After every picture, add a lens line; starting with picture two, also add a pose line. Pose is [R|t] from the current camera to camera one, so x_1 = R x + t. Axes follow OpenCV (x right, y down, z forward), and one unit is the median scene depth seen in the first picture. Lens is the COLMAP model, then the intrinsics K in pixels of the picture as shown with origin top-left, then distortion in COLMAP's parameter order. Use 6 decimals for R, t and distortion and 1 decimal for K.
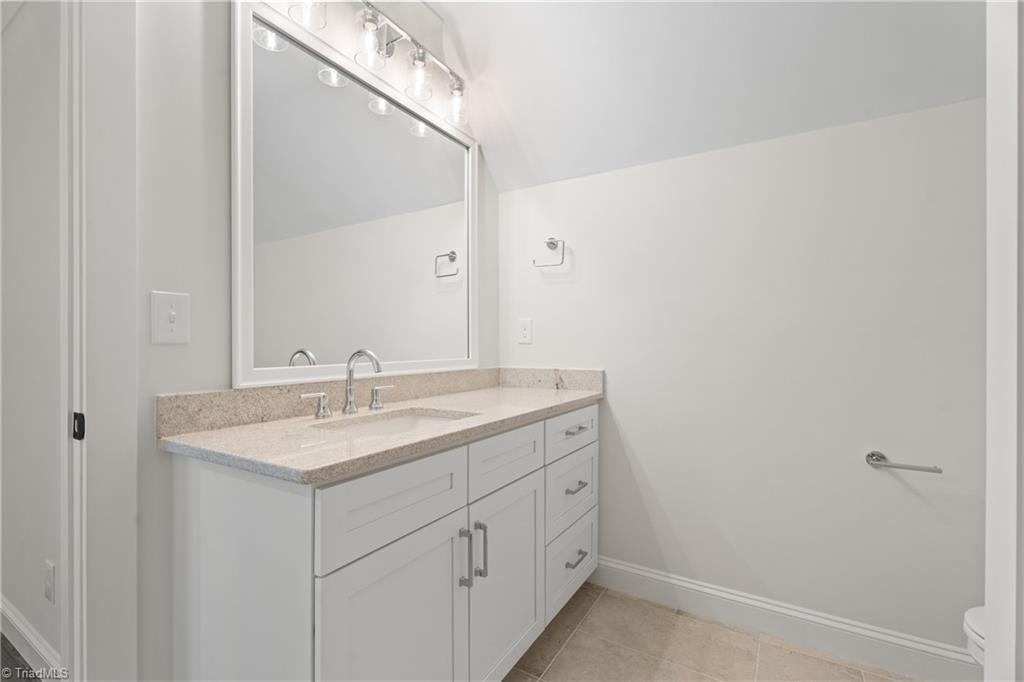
lens RADIAL K [[455.0, 0, 509.4], [0, 455.0, 342.3], [0, 0, 1]] dist [0.002299, 0.000619]
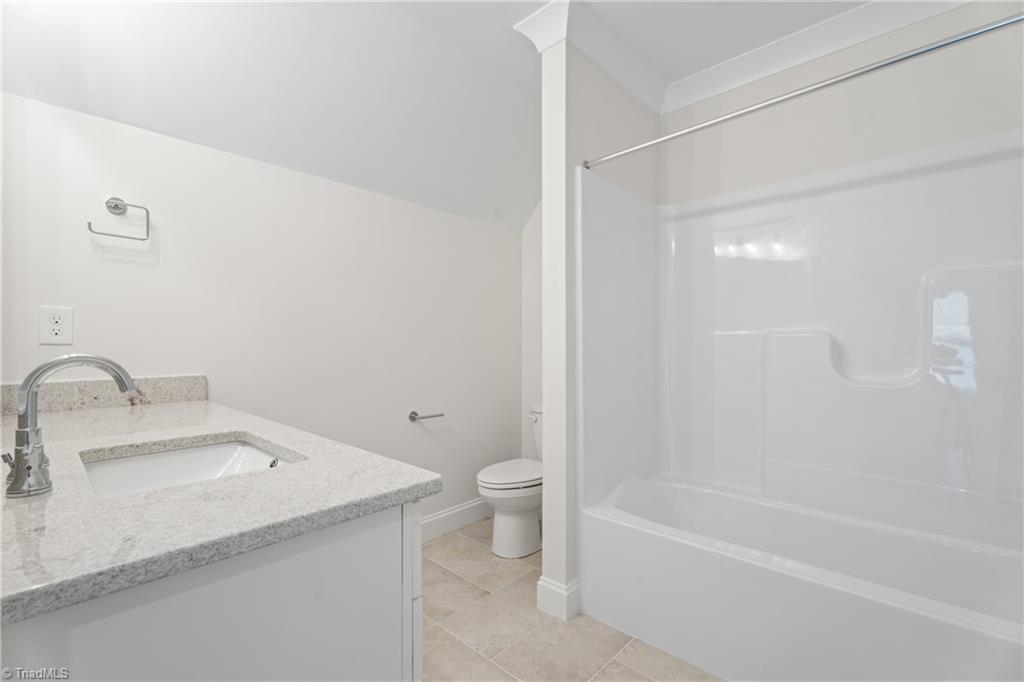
lens RADIAL K [[455.0, 0, 509.4], [0, 455.0, 342.3], [0, 0, 1]] dist [0.002299, 0.000619]
pose [[0.207995, 0.002881, 0.978126, -0.499507], [0.001074, 0.999994, -0.003174, 0.002580], [-0.978129, 0.001710, 0.207990, 0.247745]]
